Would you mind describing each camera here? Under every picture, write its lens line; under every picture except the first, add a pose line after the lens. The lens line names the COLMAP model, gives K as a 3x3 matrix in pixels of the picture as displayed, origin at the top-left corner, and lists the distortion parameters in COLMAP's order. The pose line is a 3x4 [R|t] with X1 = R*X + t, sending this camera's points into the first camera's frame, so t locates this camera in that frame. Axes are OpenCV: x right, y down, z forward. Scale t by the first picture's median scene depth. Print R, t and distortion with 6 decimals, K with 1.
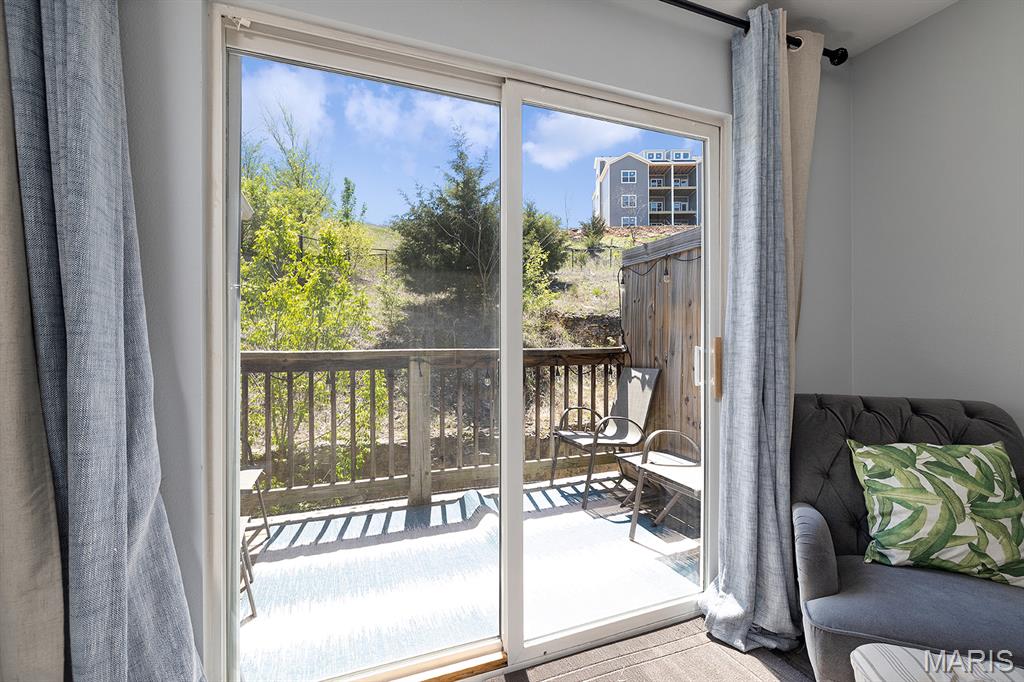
lens RADIAL K [[462.6, 0, 513.2], [0, 462.6, 343.4], [0, 0, 1]] dist [-0.006027, 0.001051]
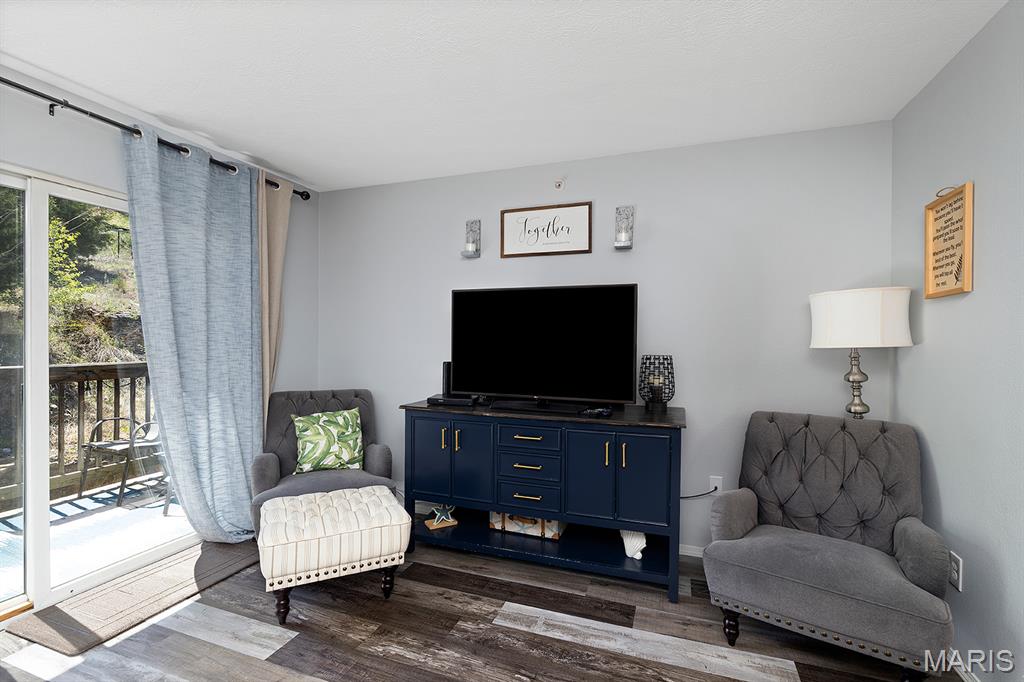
lens RADIAL K [[462.6, 0, 516.9], [0, 462.6, 346.3], [0, 0, 1]] dist [-0.006027, 0.001051]
pose [[0.670253, -0.006160, 0.742107, -0.030200], [-0.000575, 0.999961, 0.008819, -0.044900], [-0.742132, -0.006338, 0.670224, -0.479229]]
